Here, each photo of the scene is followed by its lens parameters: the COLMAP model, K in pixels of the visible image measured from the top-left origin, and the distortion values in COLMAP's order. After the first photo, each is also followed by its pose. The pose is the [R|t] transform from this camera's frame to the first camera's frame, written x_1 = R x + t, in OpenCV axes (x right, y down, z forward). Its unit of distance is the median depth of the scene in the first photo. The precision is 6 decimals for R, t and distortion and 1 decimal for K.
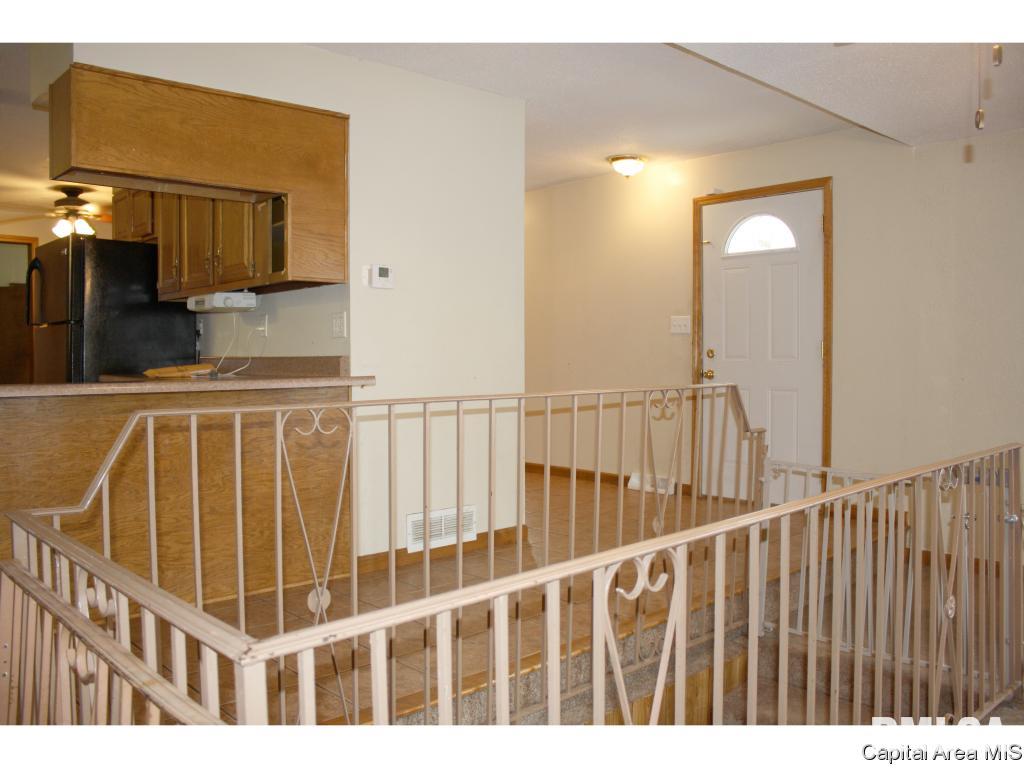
lens RADIAL K [[863.1, 0, 512.0], [0, 863.1, 384.0], [0, 0, 1]] dist [-0.156996, 0.135350]
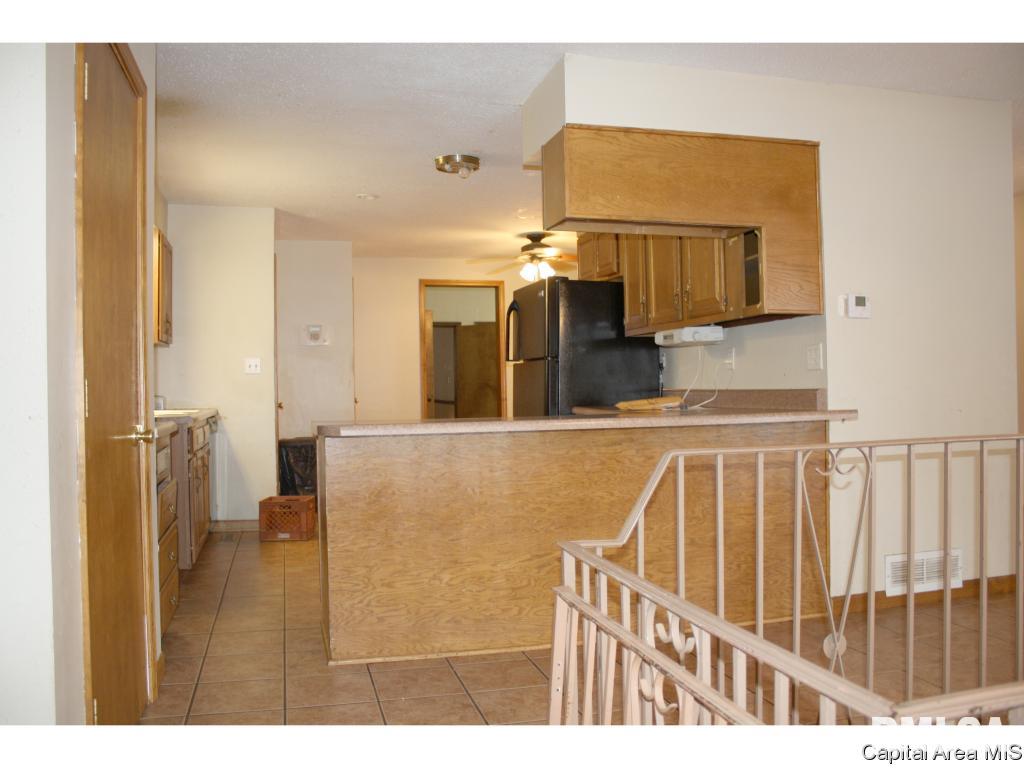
lens RADIAL K [[863.1, 0, 512.0], [0, 863.1, 384.0], [0, 0, 1]] dist [-0.156996, 0.135350]
pose [[0.886143, -0.012416, -0.463246, -0.060913], [-0.001774, 0.999543, -0.030183, -0.008398], [0.463409, 0.027568, 0.885716, -0.015348]]
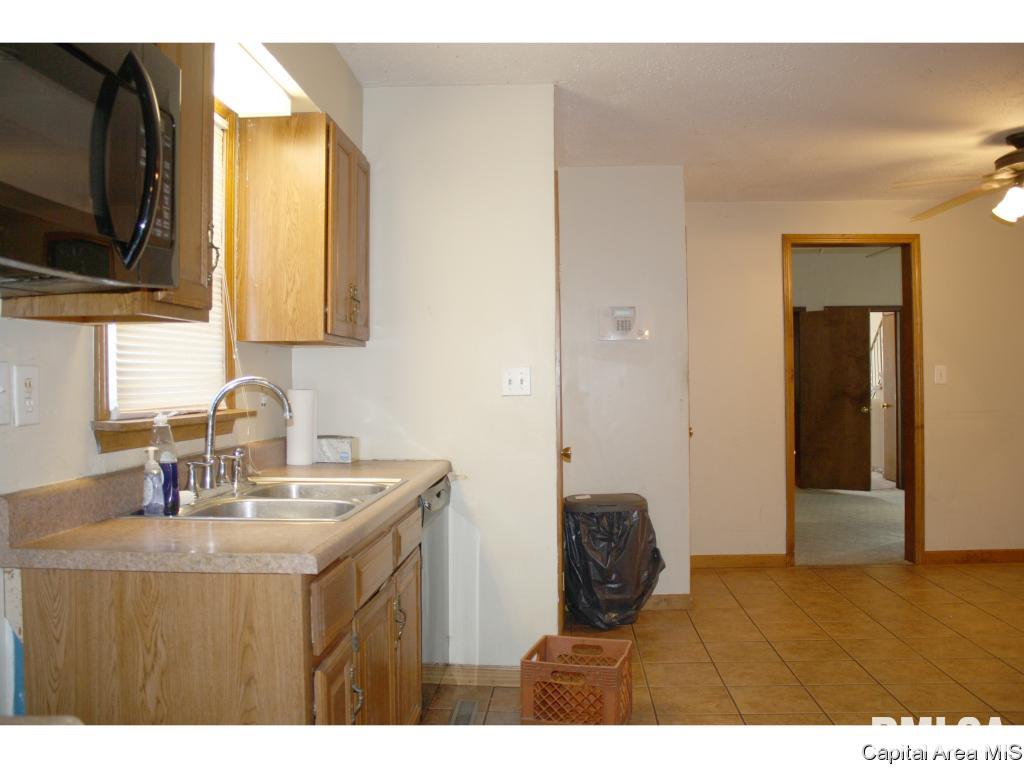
lens RADIAL K [[863.1, 0, 512.0], [0, 863.1, 384.0], [0, 0, 1]] dist [-0.156996, 0.135350]
pose [[0.688832, -0.002369, -0.724917, -0.589818], [-0.015720, 0.999711, -0.018205, -0.068550], [0.724751, 0.023935, 0.688596, 0.555920]]
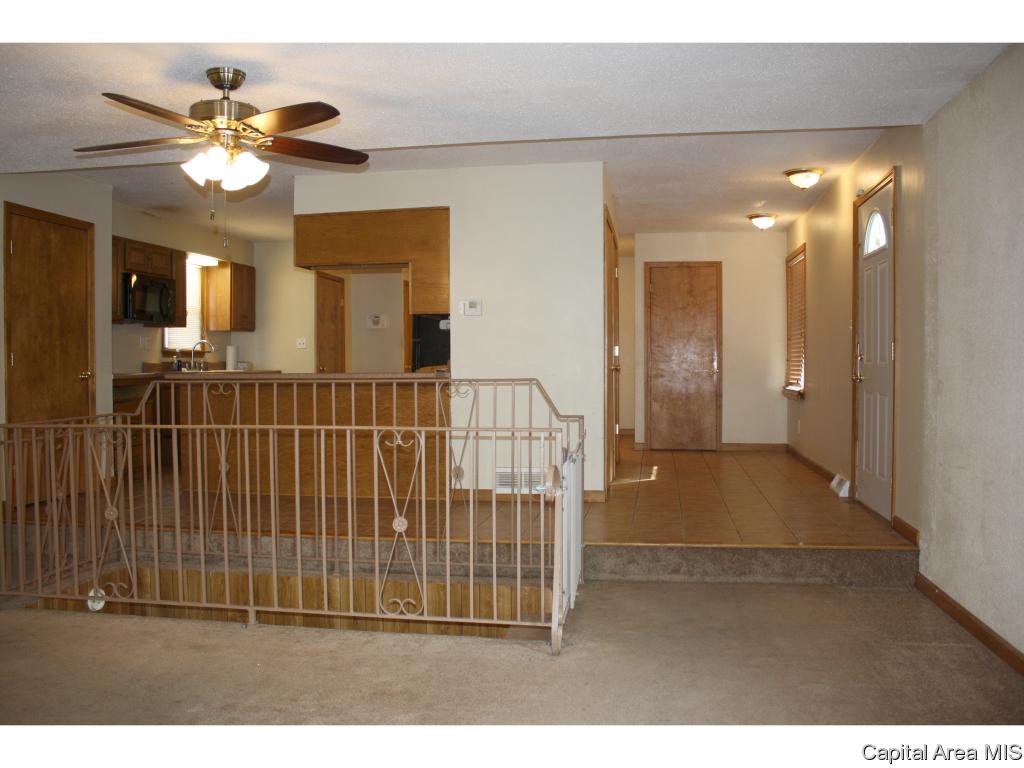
lens RADIAL K [[863.1, 0, 512.0], [0, 863.1, 384.0], [0, 0, 1]] dist [-0.156996, 0.135350]
pose [[0.596530, 0.021018, -0.802316, 1.152232], [-0.023164, 0.999691, 0.008966, -0.005267], [0.802257, 0.013237, 0.596832, 0.149216]]
